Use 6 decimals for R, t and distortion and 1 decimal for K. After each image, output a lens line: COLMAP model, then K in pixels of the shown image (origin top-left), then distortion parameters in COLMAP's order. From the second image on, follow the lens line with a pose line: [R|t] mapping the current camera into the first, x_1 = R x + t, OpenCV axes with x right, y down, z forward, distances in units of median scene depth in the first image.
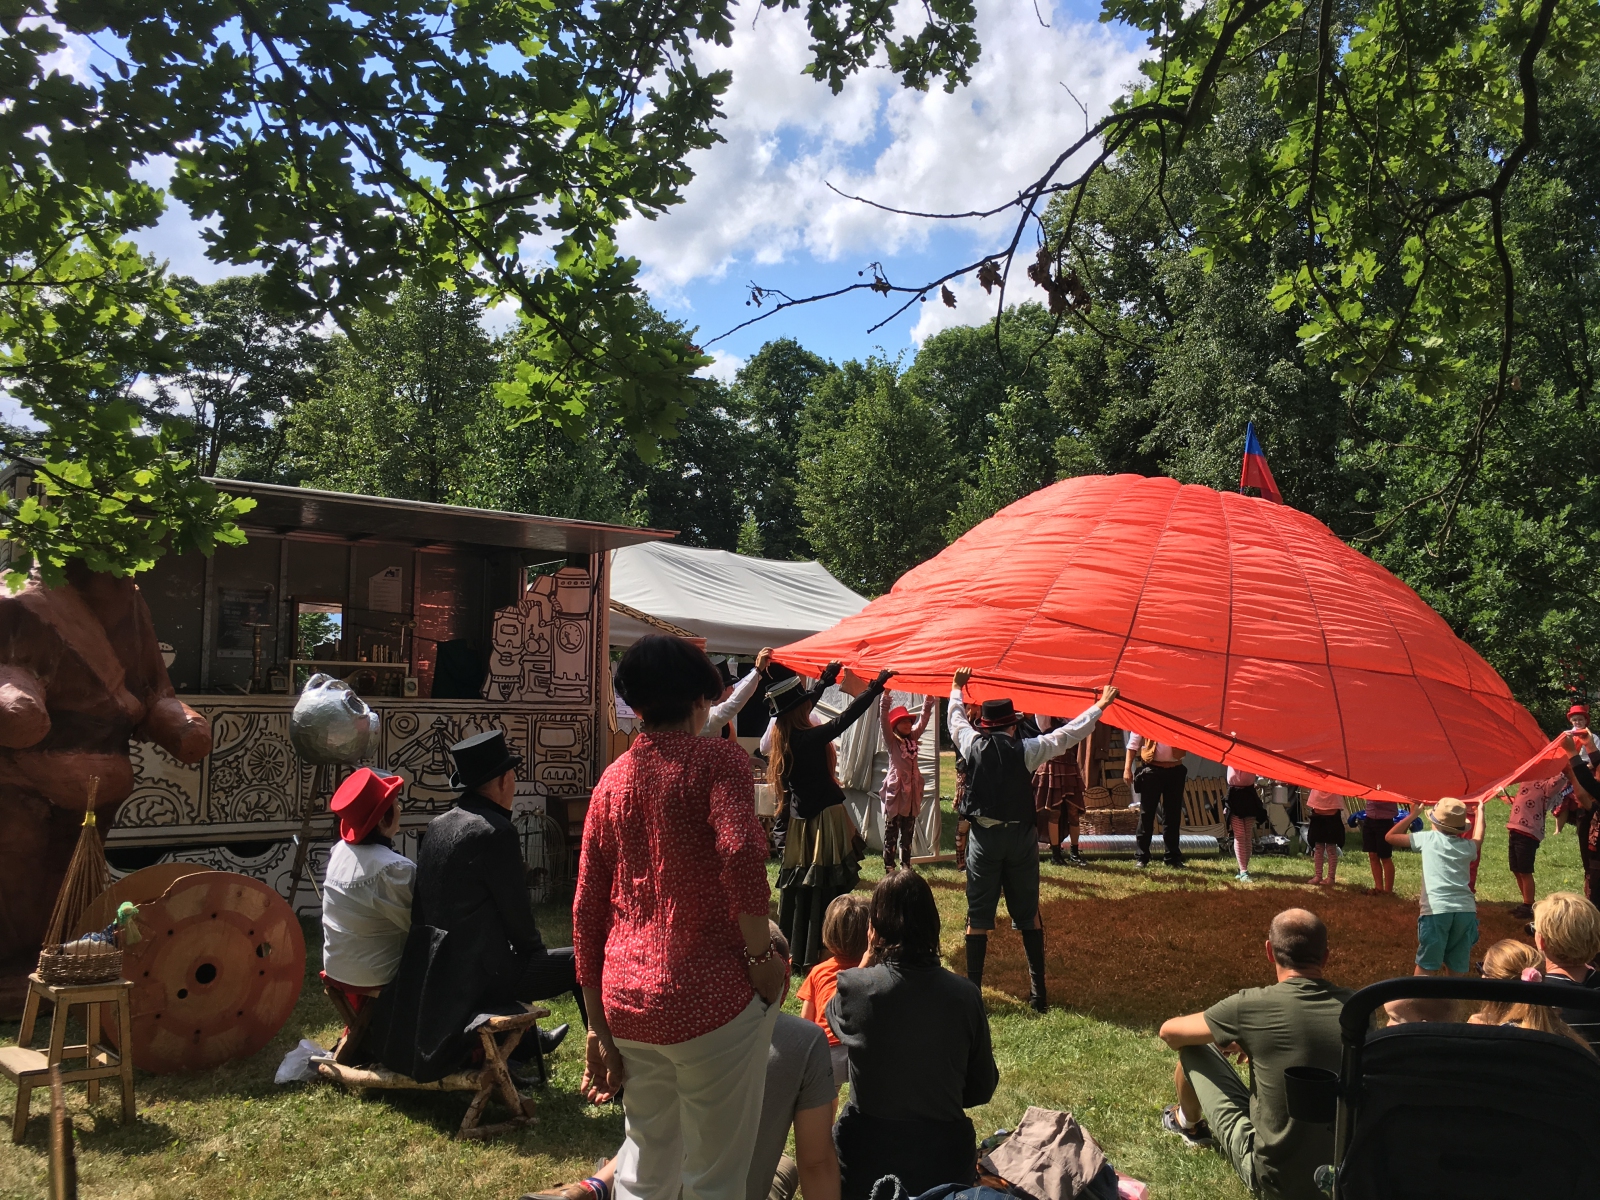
lens RADIAL K [[1371.6, 0, 762.6], [0, 1371.6, 604.7], [0, 0, 1]] dist [0.008776, 0.000518]
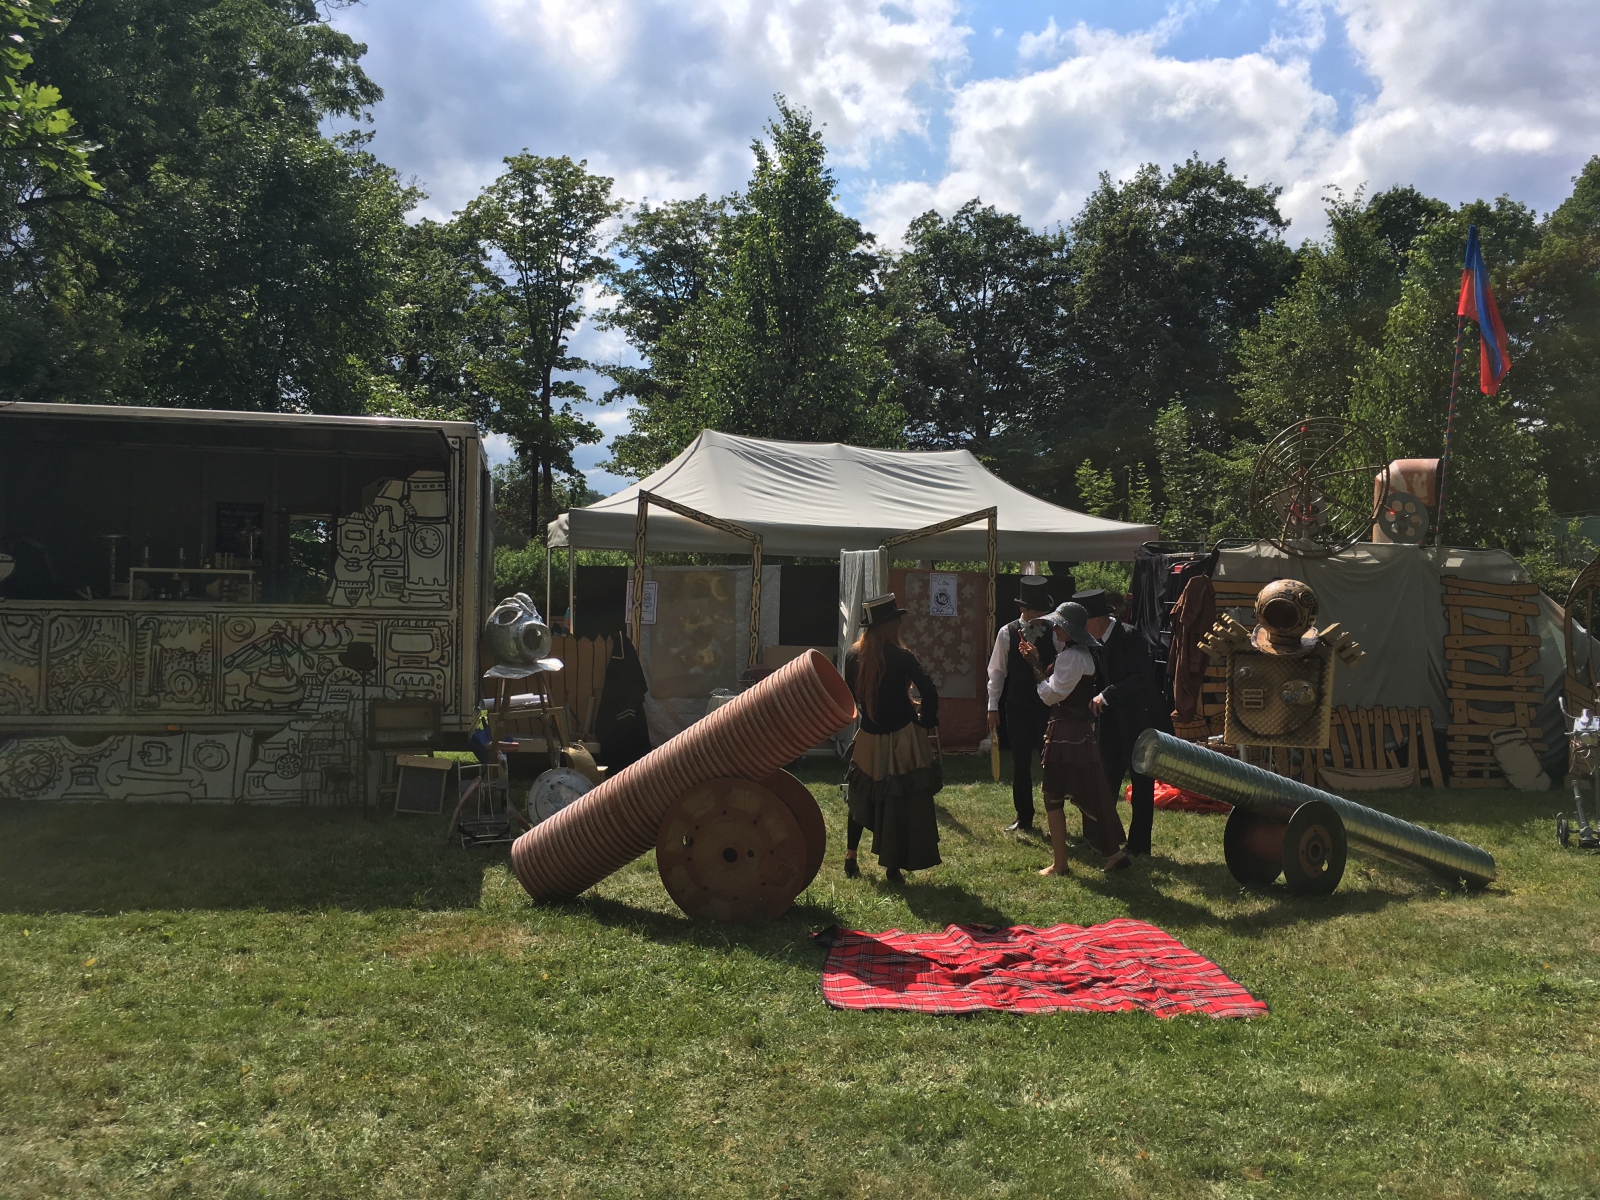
lens RADIAL K [[1369.1, 0, 793.4], [0, 1369.1, 624.4], [0, 0, 1]] dist [0.021422, -0.010183]
pose [[0.887626, 0.009082, -0.460476, 0.564172], [0.029756, 0.996586, 0.077013, 0.015360], [0.459603, -0.082061, 0.884325, 0.254953]]
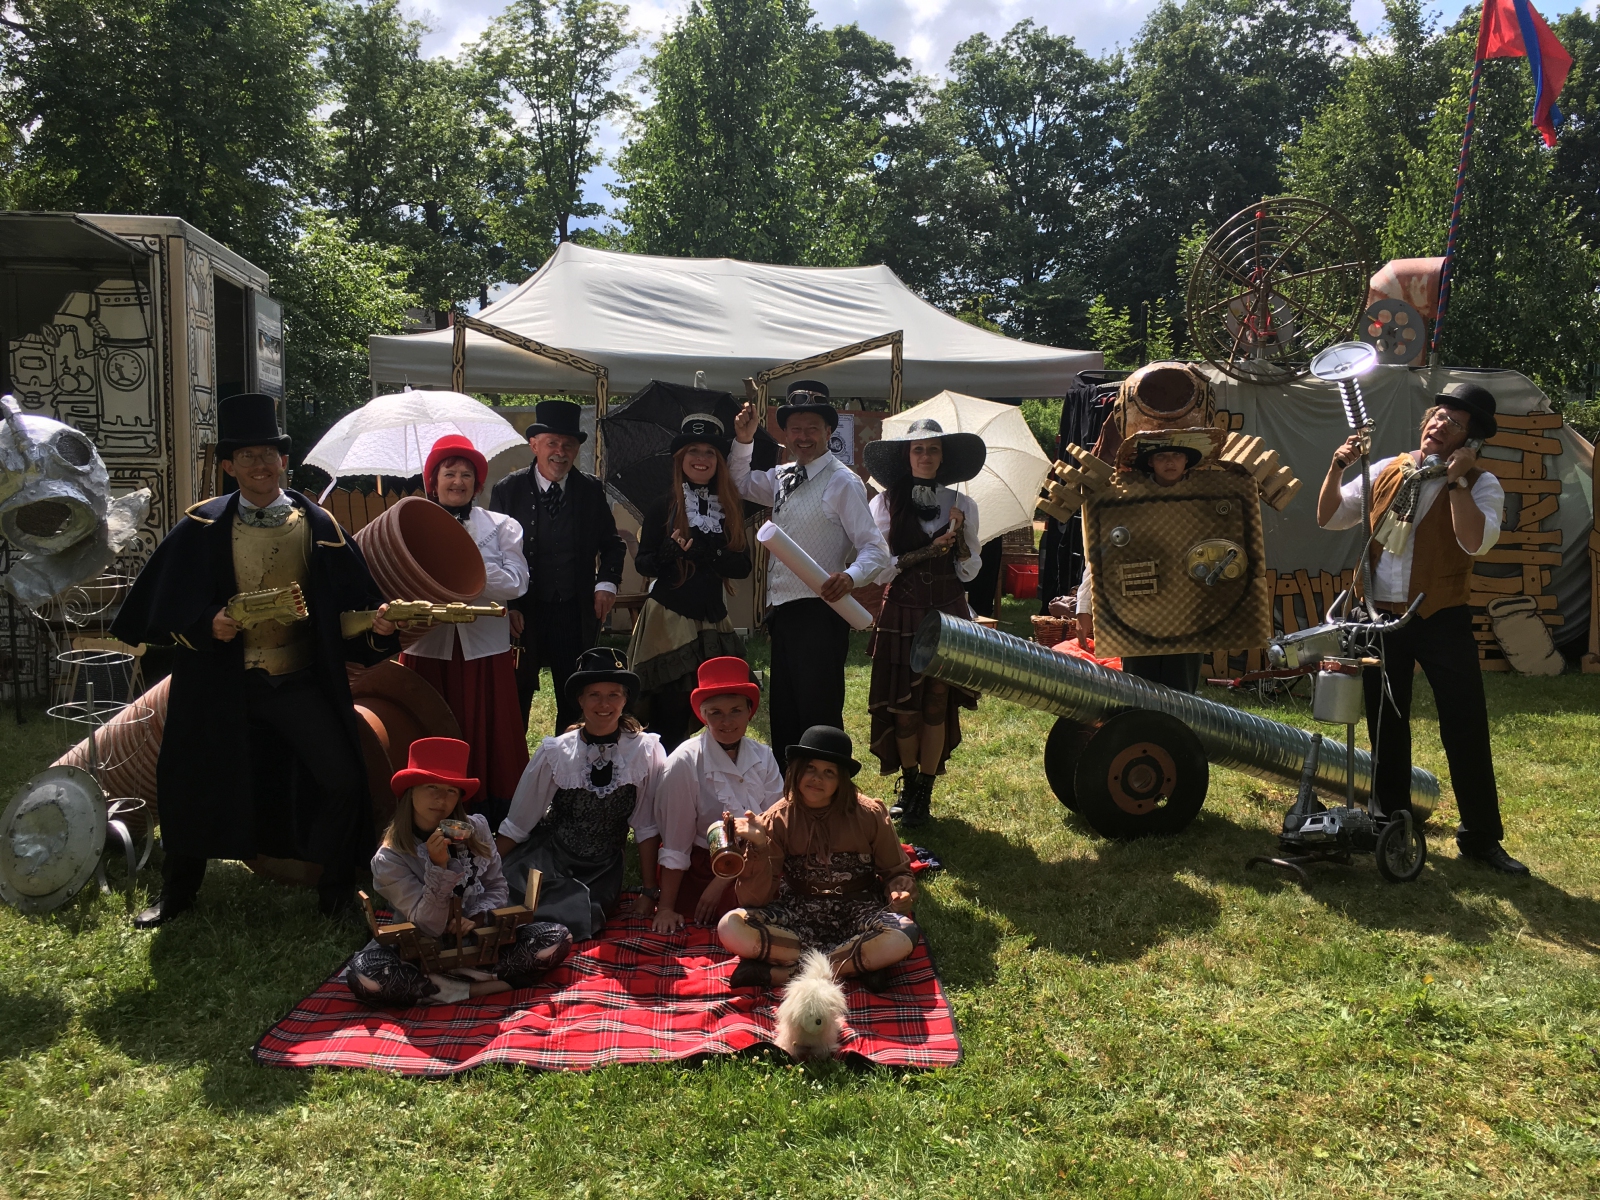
lens RADIAL K [[1384.3, 0, 802.2], [0, 1384.3, 616.2], [0, 0, 1]] dist [0.063730, -0.113247]
pose [[0.866860, 0.047476, -0.496286, 0.616944], [0.040847, 0.985345, 0.165608, 0.047115], [0.496875, -0.163831, 0.852218, 0.506448]]
